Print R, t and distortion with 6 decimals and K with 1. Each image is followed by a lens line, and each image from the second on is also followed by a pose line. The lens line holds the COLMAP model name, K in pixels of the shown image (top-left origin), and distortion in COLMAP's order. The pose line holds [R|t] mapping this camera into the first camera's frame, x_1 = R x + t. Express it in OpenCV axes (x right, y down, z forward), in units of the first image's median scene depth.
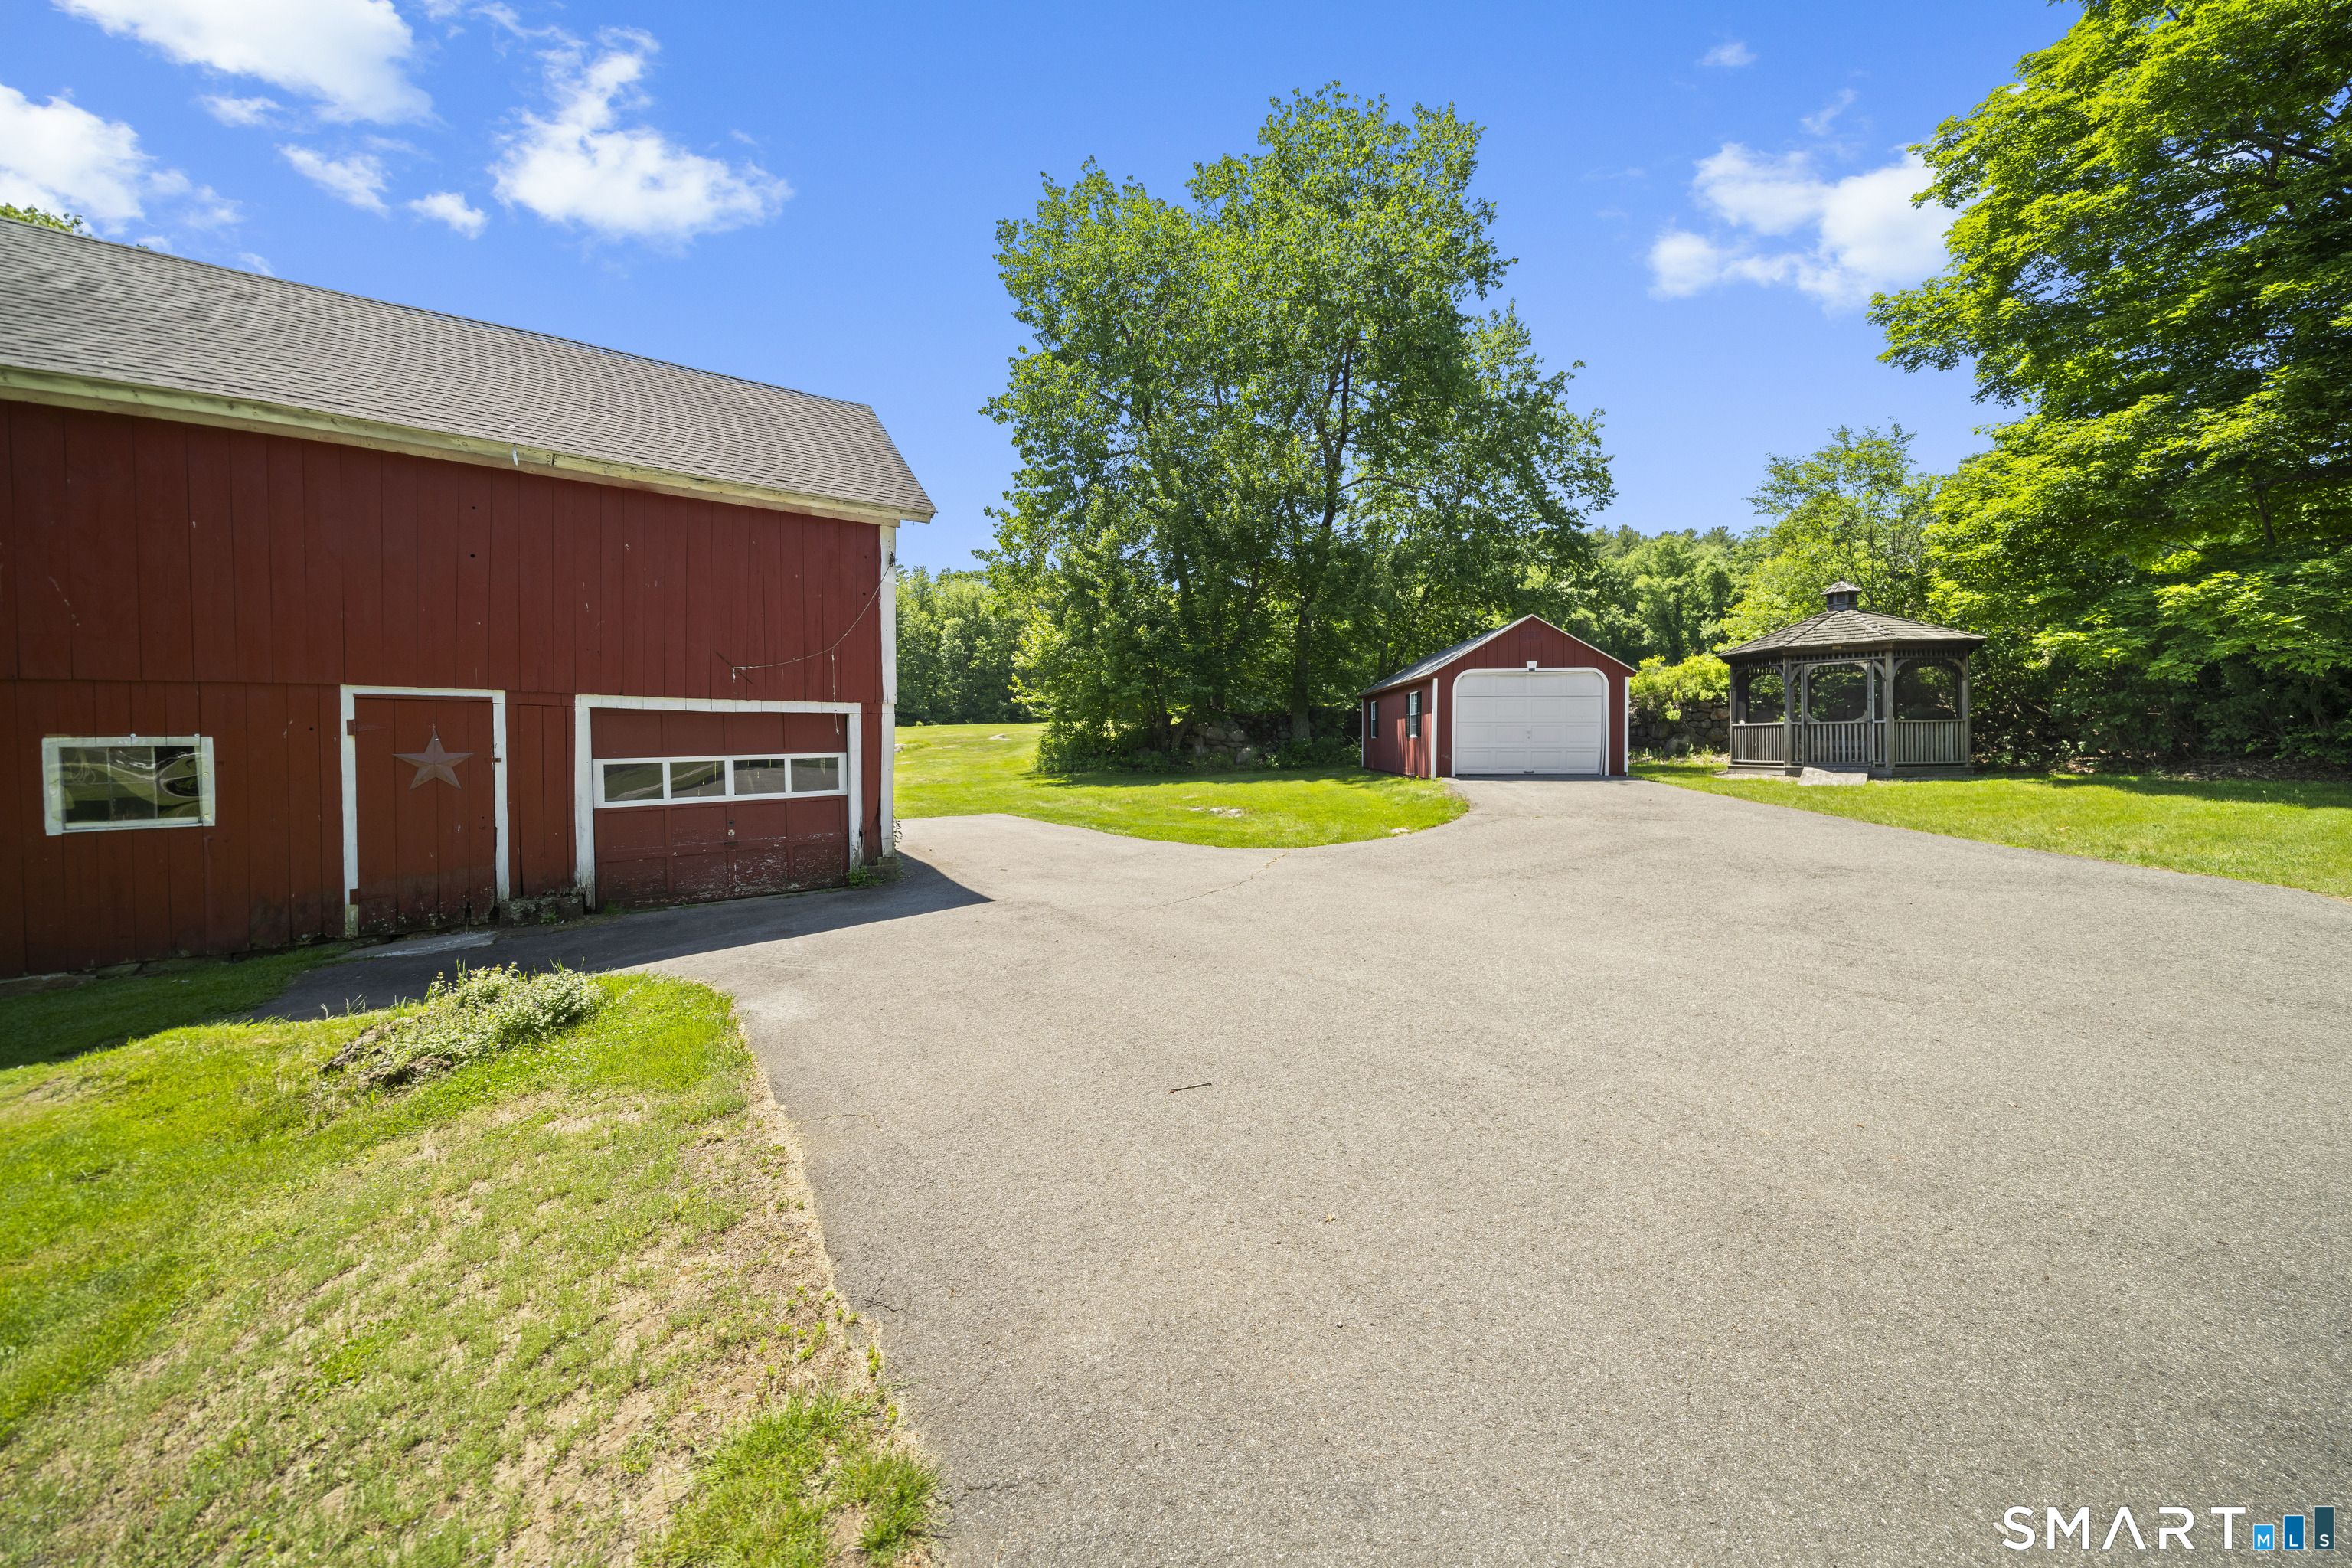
lens RADIAL K [[812.3, 0, 1174.9], [0, 812.3, 734.5], [0, 0, 1]] dist [-0.005416, -0.000109]
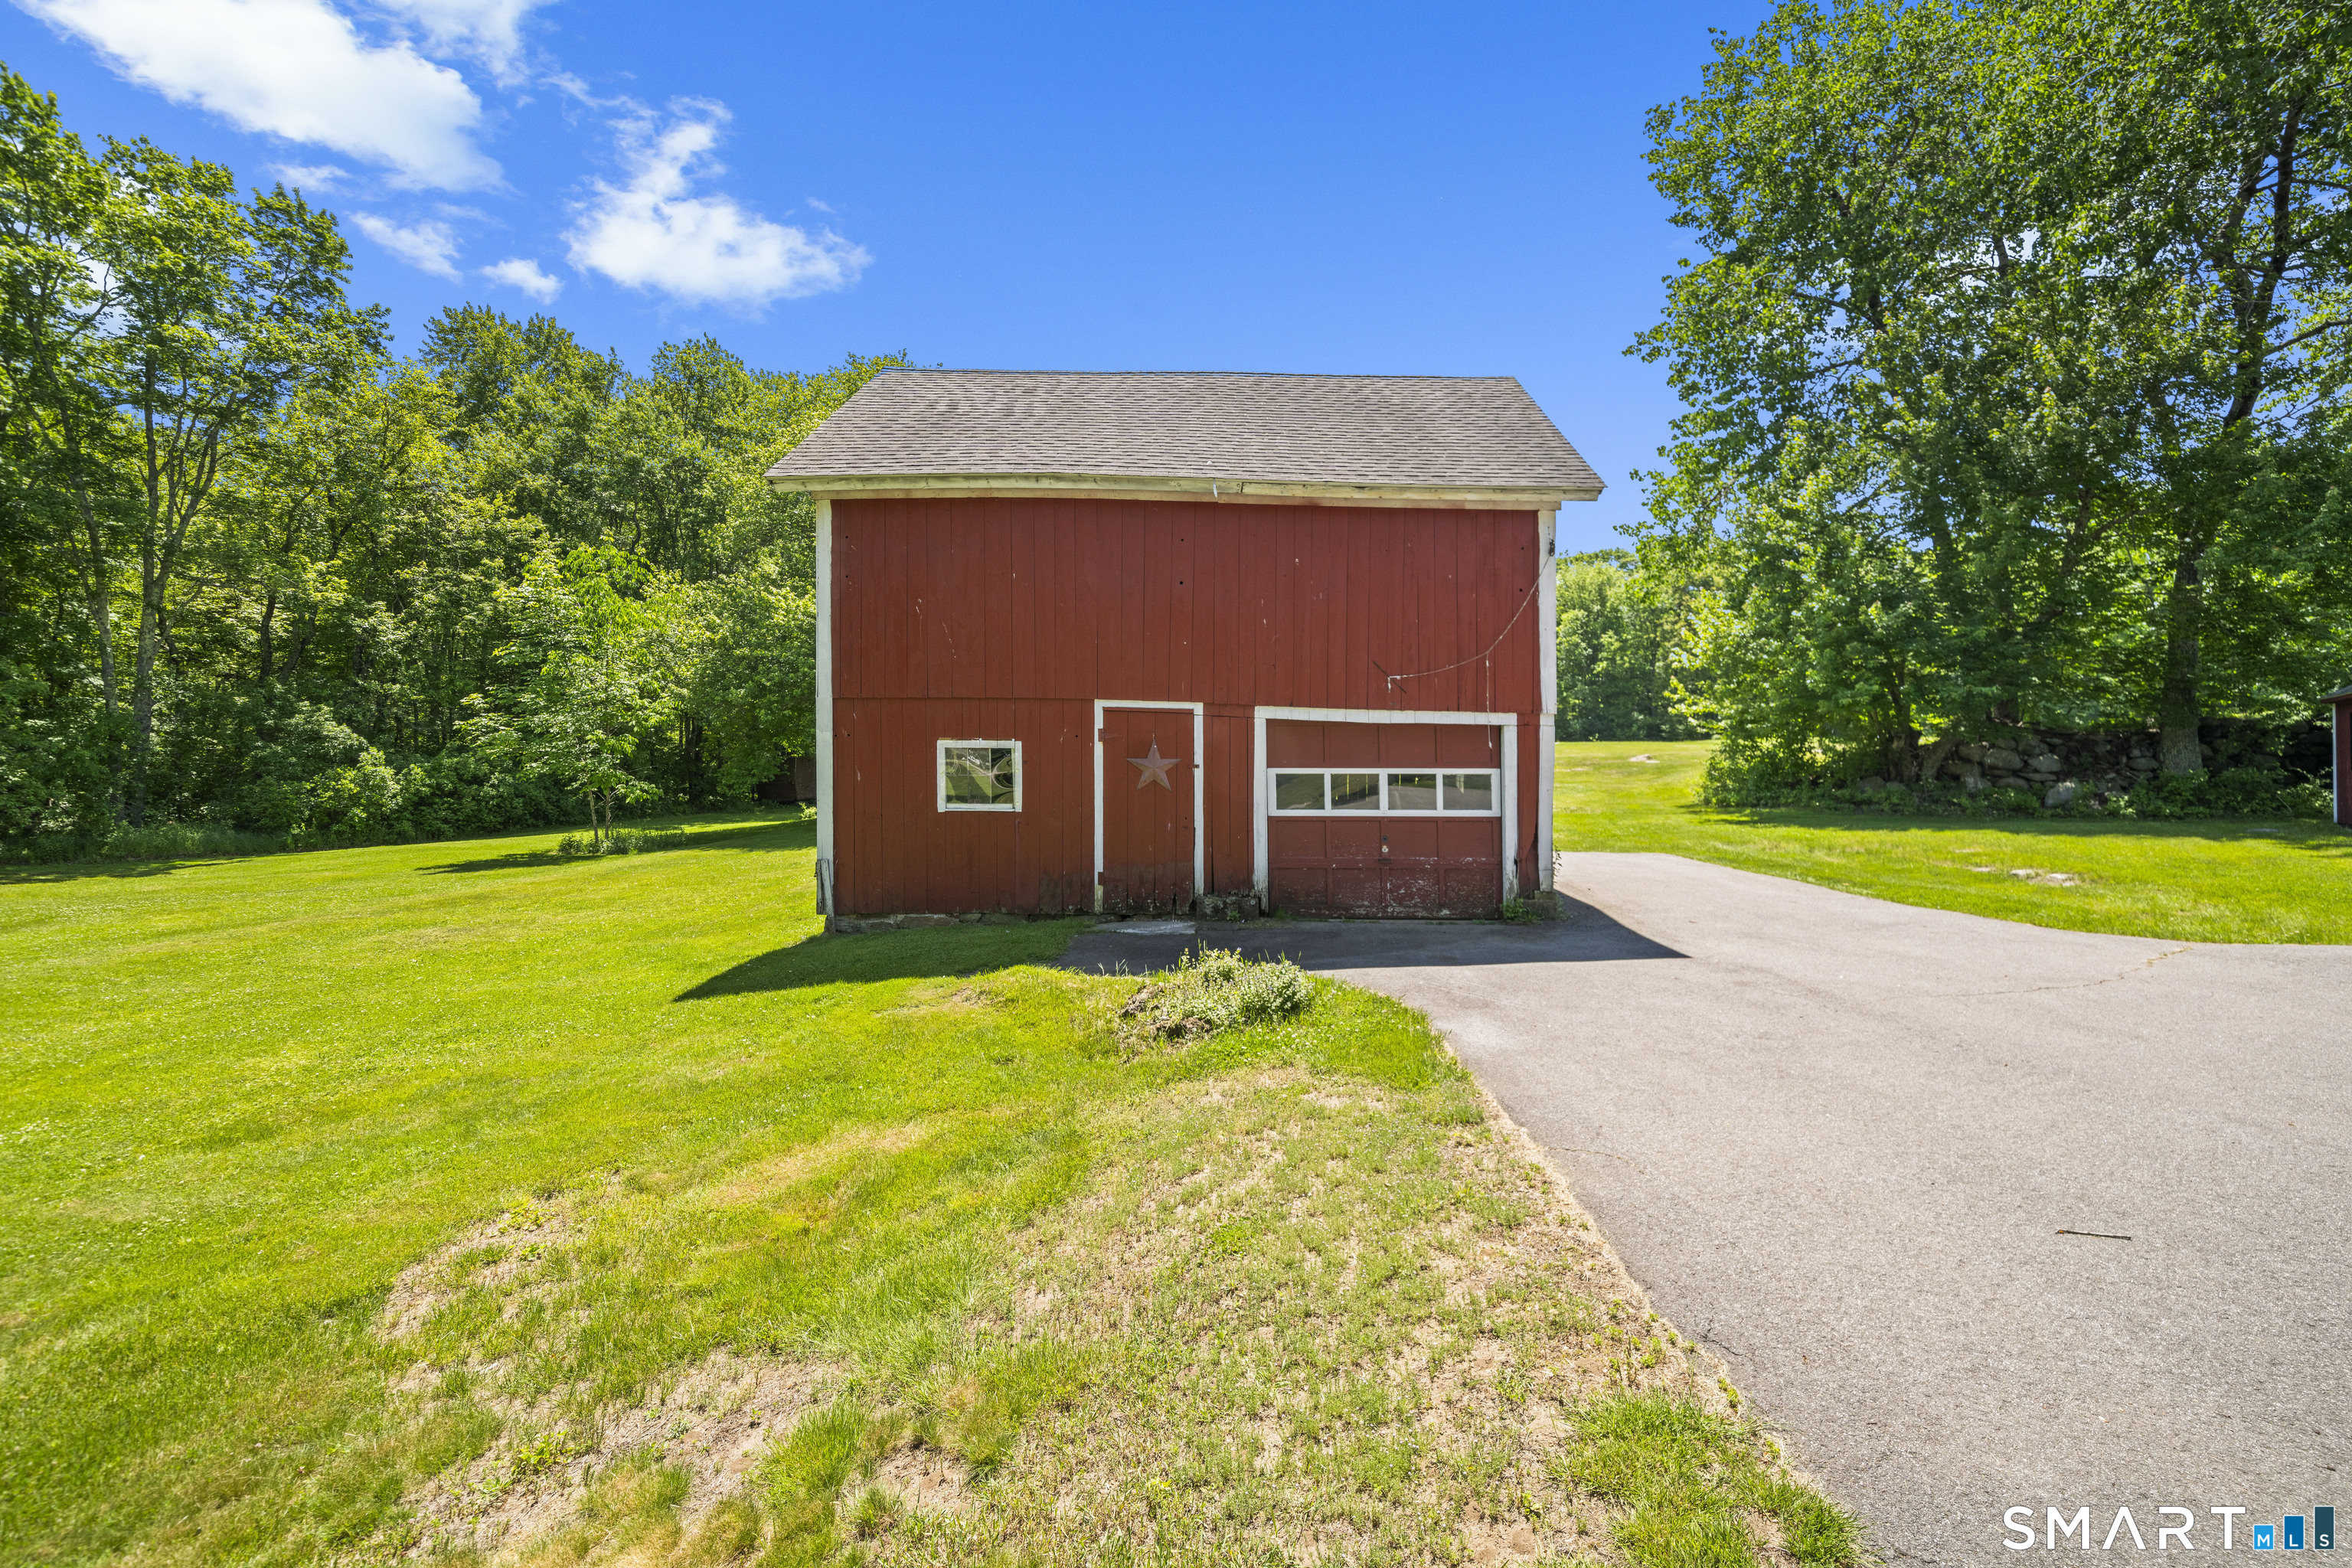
lens RADIAL K [[997.3, 0, 1176.4], [0, 997.3, 723.8], [0, 0, 1]] dist [-0.001940, 0.000687]
pose [[0.816253, 0.000418, -0.577695, -0.062650], [-0.019149, 0.999470, -0.026333, 0.008247], [0.577377, 0.032556, 0.815828, -0.099120]]
